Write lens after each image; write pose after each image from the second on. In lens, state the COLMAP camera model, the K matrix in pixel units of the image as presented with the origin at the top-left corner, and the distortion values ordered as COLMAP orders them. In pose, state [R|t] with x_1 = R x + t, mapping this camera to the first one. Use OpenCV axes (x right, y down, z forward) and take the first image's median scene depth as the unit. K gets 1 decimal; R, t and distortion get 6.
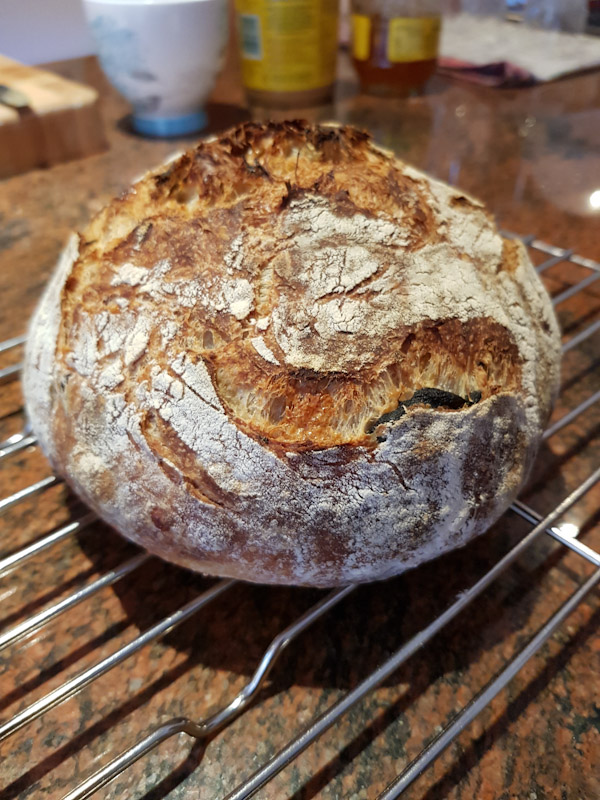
lens RADIAL K [[650.8, 0, 300.4], [0, 650.8, 381.1], [0, 0, 1]] dist [0.115350, -0.209949]
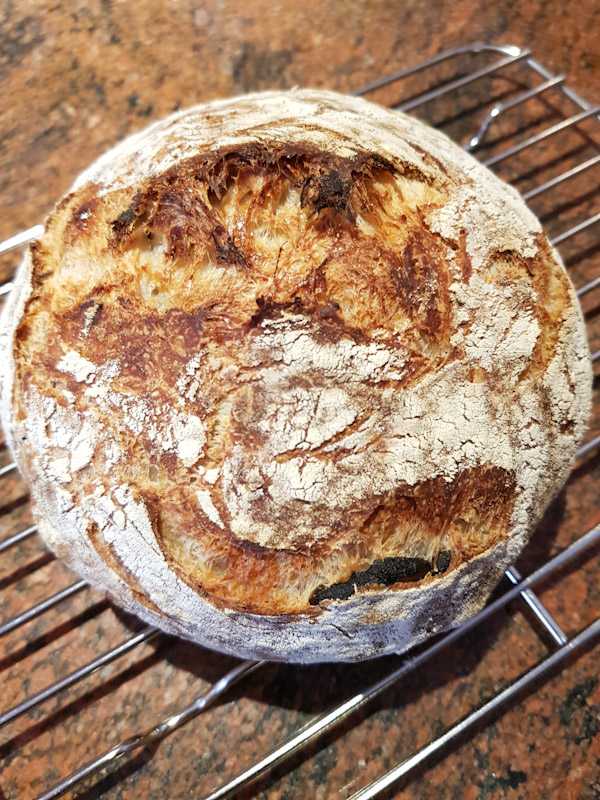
lens RADIAL K [[650.8, 0, 300.4], [0, 650.8, 381.1], [0, 0, 1]] dist [0.115350, -0.209949]
pose [[0.987472, 0.139531, -0.073695, 0.102003], [-0.095305, 0.899587, 0.426217, -0.557479], [0.125765, -0.413854, 0.901614, 0.253211]]
